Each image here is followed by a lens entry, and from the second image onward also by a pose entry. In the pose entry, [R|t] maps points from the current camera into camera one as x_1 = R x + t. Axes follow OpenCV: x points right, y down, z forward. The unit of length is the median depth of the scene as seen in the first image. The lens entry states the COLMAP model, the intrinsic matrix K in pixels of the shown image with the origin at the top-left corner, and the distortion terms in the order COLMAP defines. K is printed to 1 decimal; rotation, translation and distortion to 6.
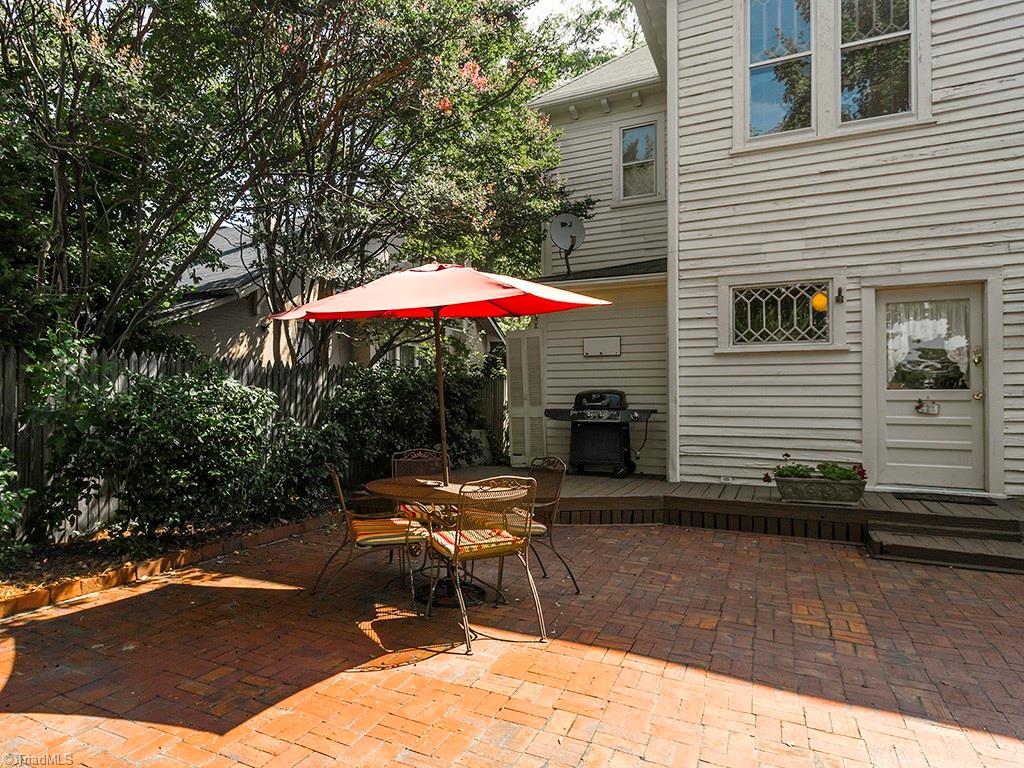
lens RADIAL K [[635.3, 0, 510.0], [0, 635.3, 388.7], [0, 0, 1]] dist [0.006591, -0.000178]
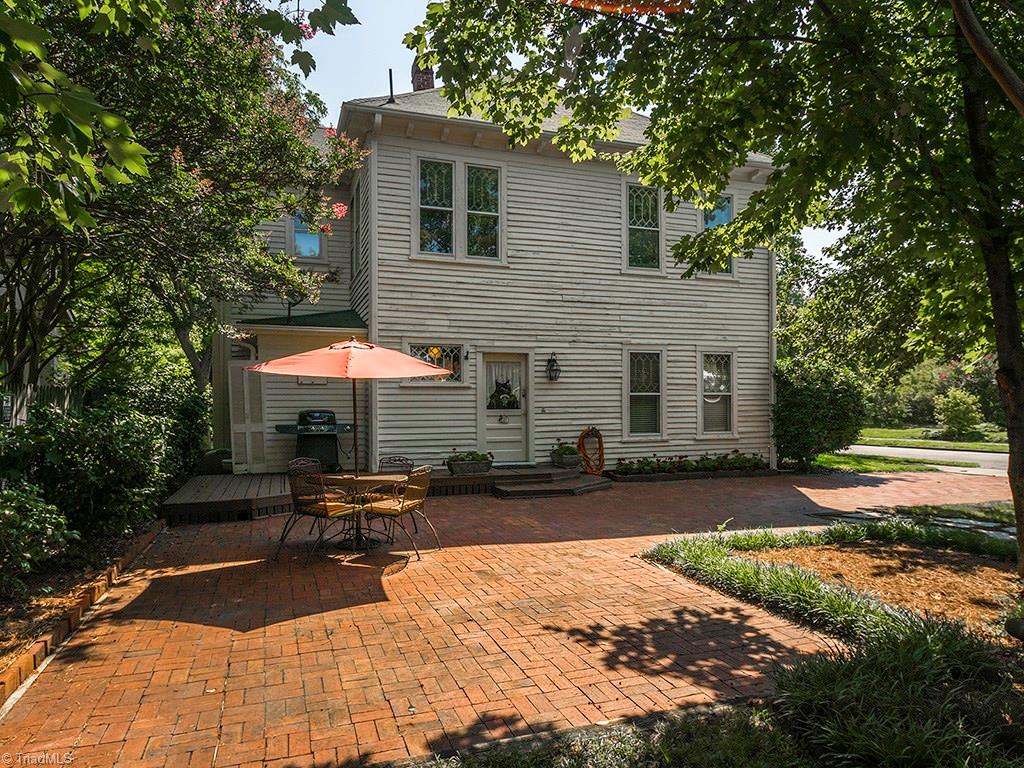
lens RADIAL K [[635.3, 0, 510.7], [0, 635.3, 386.1], [0, 0, 1]] dist [0.006591, -0.000178]
pose [[0.668362, 0.016874, 0.743645, -0.697342], [-0.011177, 0.999858, -0.012642, -0.043033], [-0.743752, 0.000137, 0.668456, -0.248287]]
